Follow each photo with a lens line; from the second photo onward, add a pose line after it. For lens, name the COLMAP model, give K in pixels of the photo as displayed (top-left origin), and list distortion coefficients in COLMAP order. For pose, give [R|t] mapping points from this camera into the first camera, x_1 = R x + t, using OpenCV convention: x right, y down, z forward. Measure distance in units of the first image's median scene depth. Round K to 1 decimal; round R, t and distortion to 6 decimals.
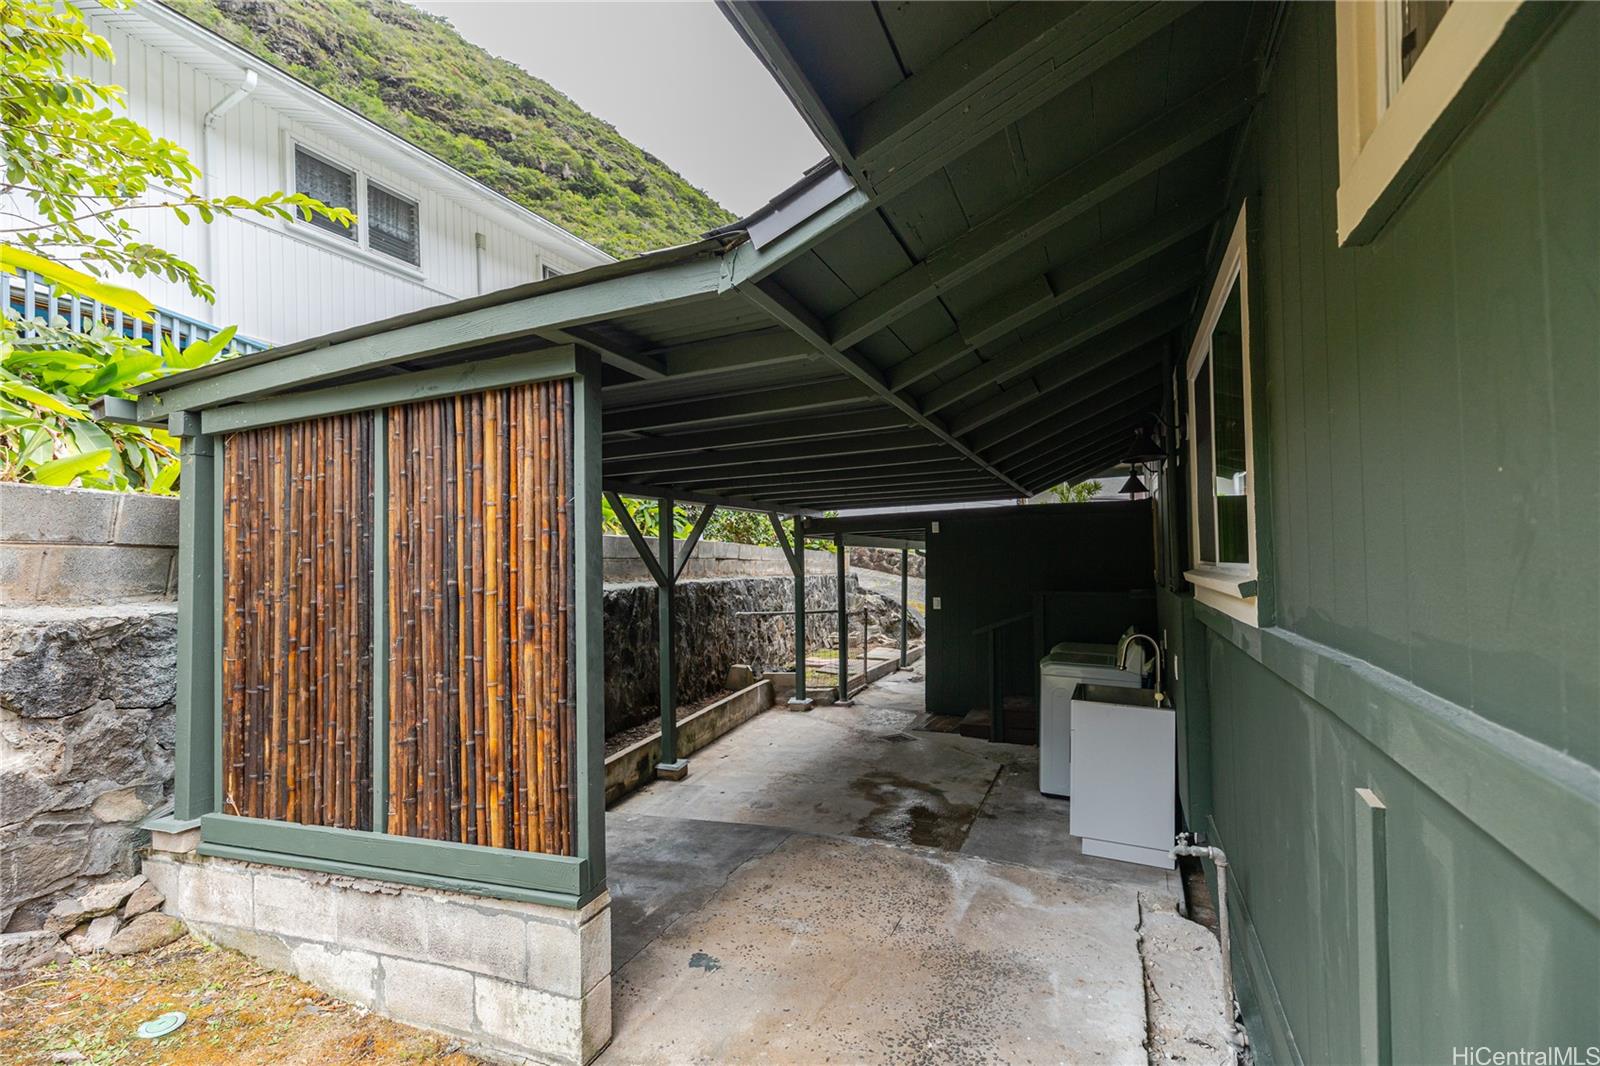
lens RADIAL K [[728.4, 0, 800.0], [0, 728.4, 533.0], [0, 0, 1]] dist [0.000232, 0.000058]
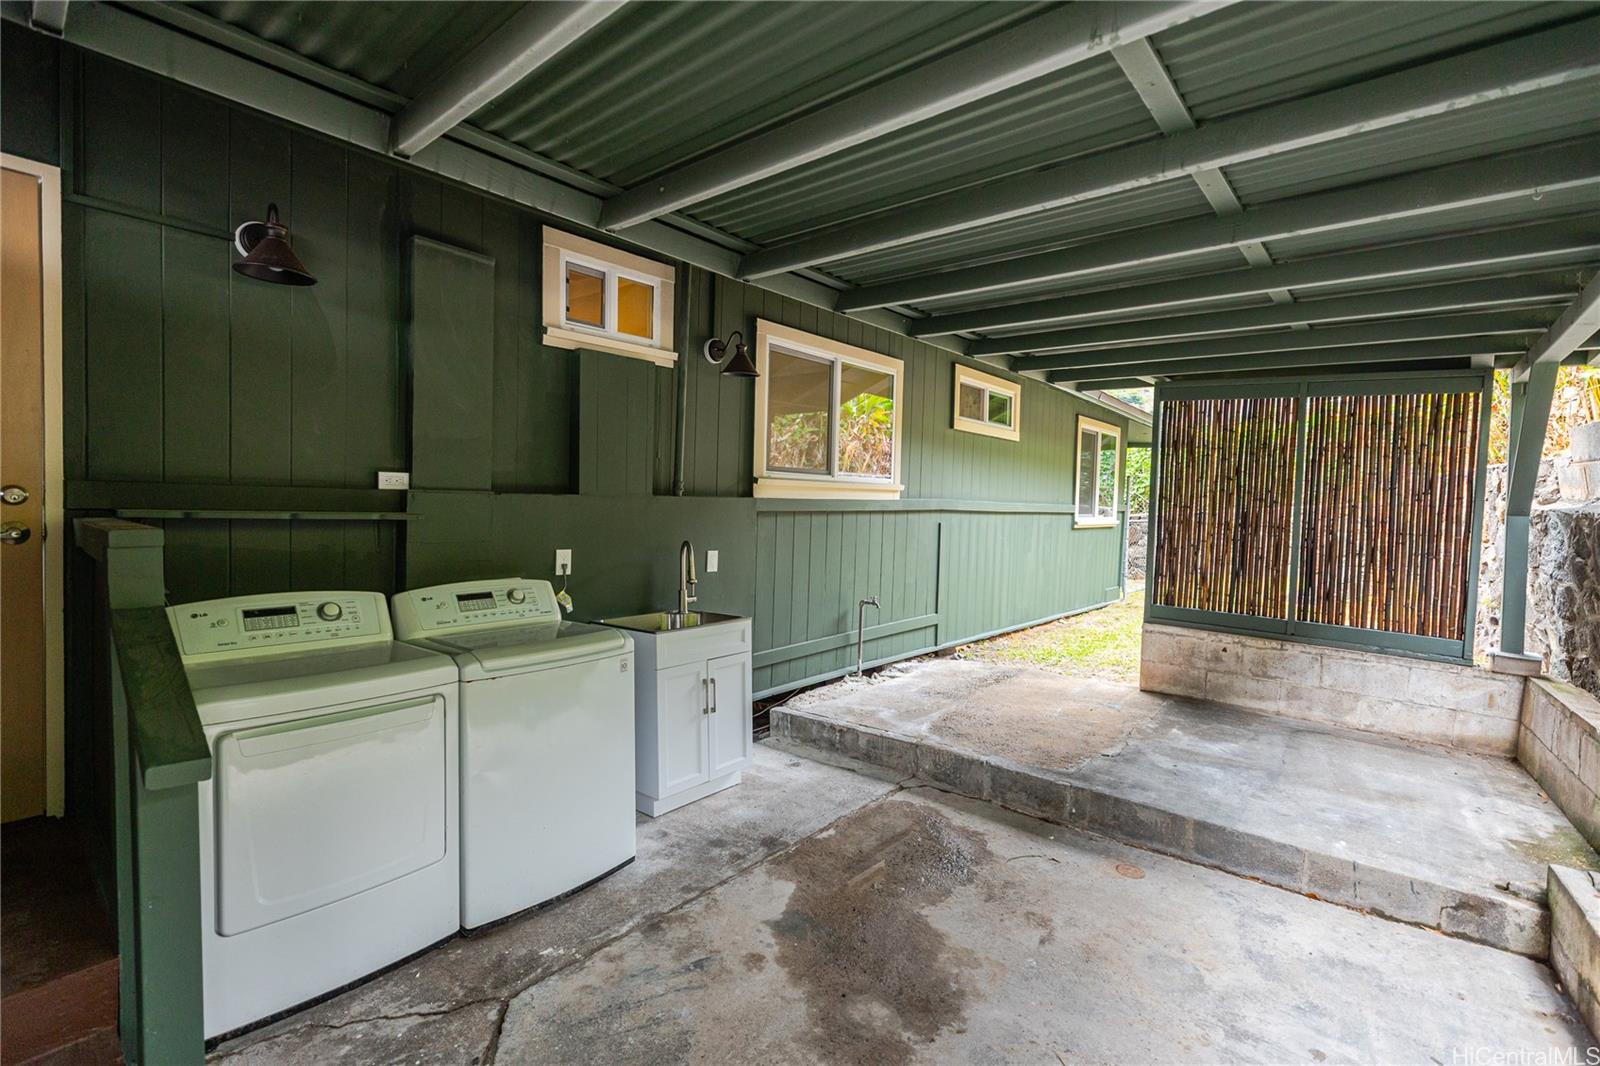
lens RADIAL K [[728.4, 0, 800.0], [0, 728.4, 533.0], [0, 0, 1]] dist [0.000232, 0.000058]
pose [[-0.958152, -0.020098, 0.285555, 0.077412], [-0.018609, 0.999795, 0.007927, 0.150900], [-0.285656, 0.002282, -0.958330, 2.384167]]
